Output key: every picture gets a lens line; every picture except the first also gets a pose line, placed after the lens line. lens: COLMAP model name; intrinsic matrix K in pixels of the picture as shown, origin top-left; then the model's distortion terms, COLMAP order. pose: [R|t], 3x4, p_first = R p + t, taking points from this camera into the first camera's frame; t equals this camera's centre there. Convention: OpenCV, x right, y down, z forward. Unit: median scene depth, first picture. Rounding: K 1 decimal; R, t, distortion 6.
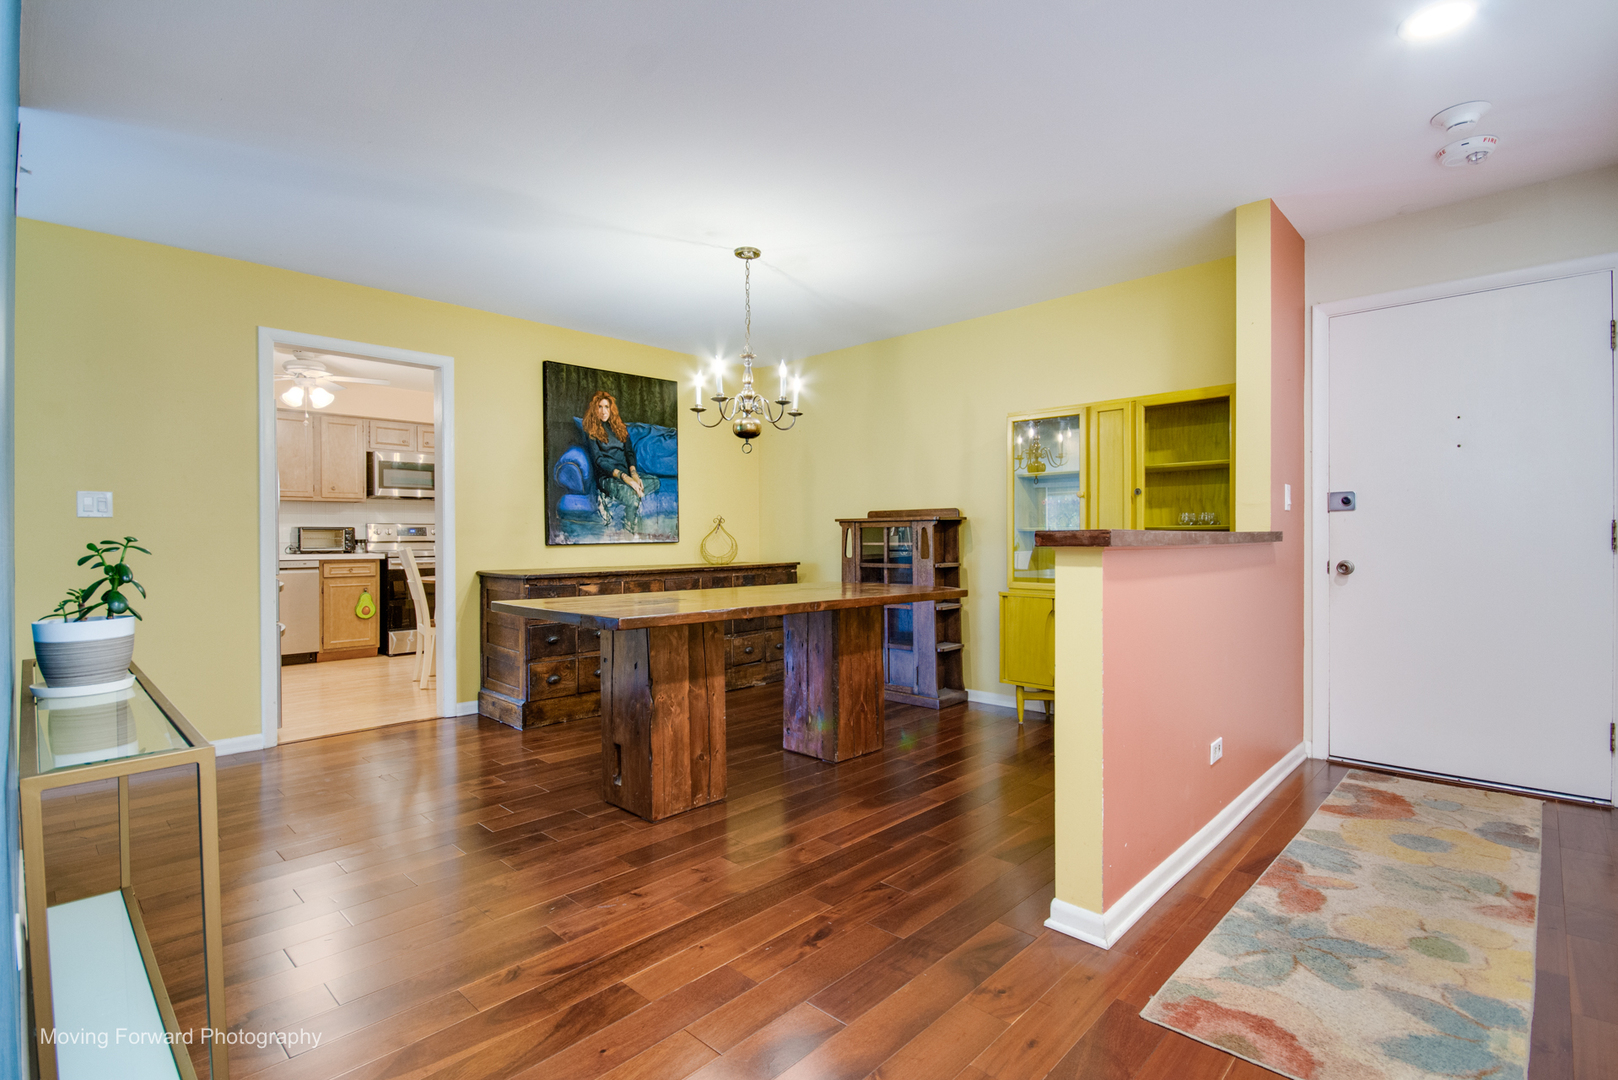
lens RADIAL K [[754.9, 0, 795.3], [0, 754.9, 536.8], [0, 0, 1]] dist [0.004709, 0.001106]
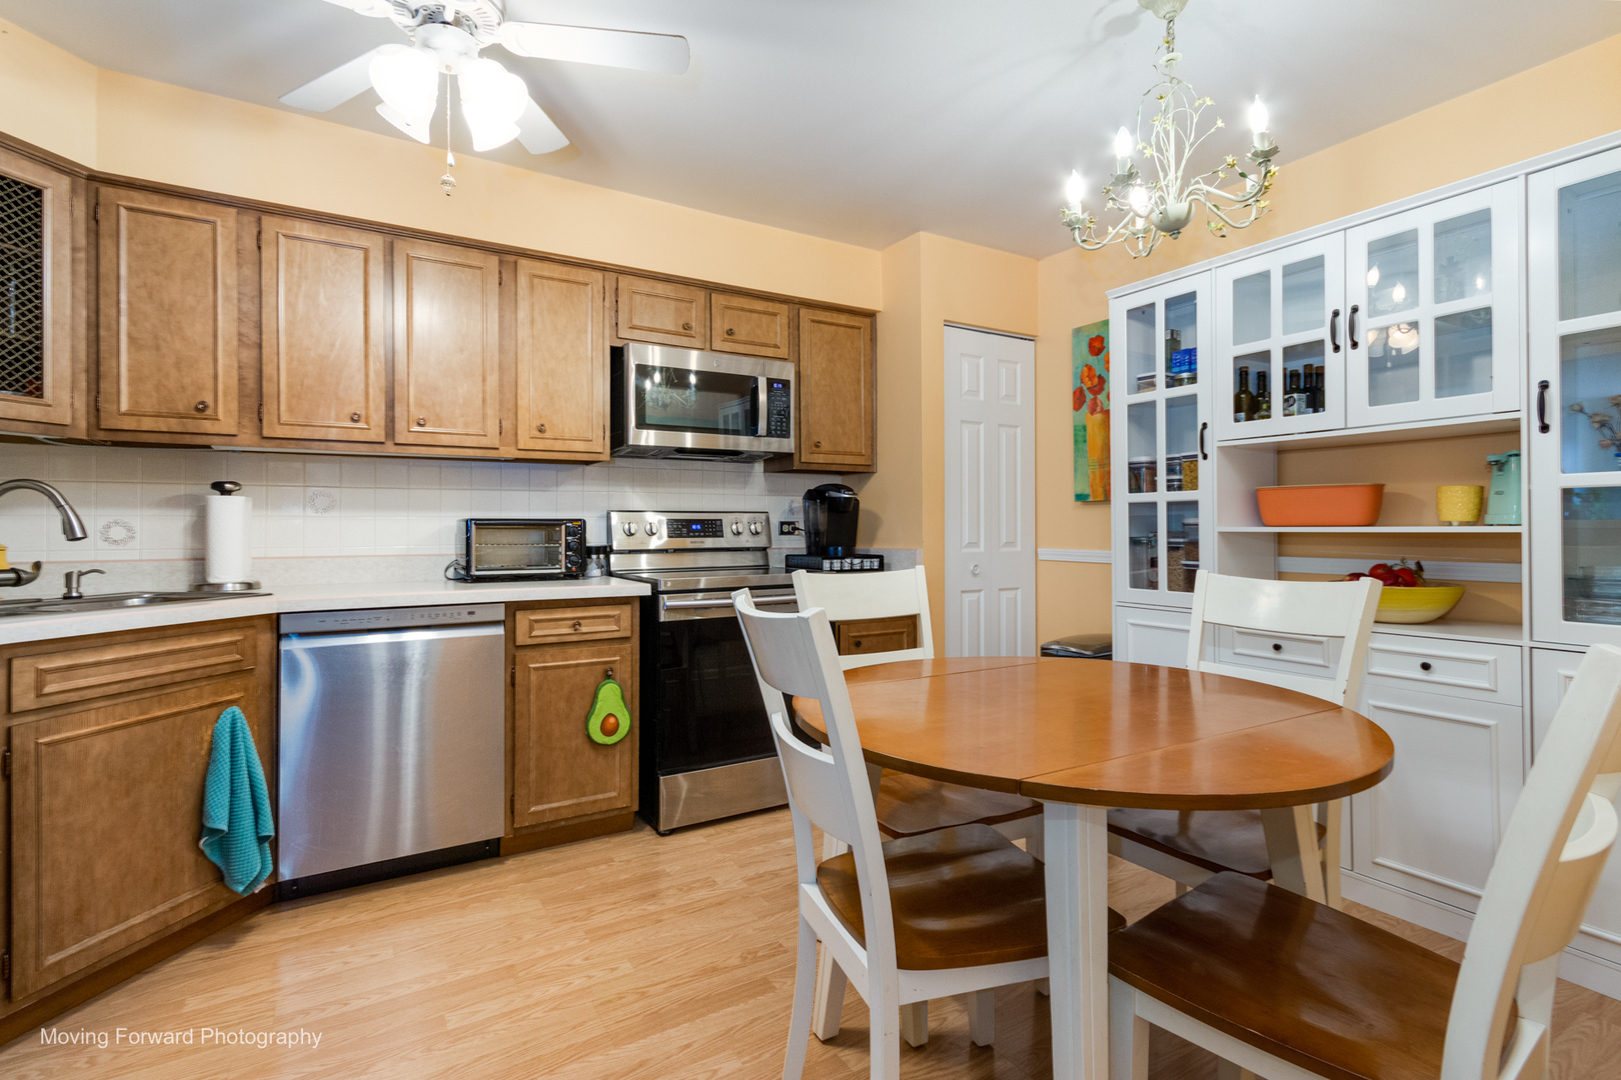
lens RADIAL K [[756.3, 0, 796.7], [0, 756.3, 536.8], [0, 0, 1]] dist [0.004709, 0.001106]
pose [[0.967044, 0.007056, -0.254510, -0.360452], [-0.005739, 0.999966, 0.005919, -0.006124], [0.254544, -0.004264, 0.967052, 0.620384]]
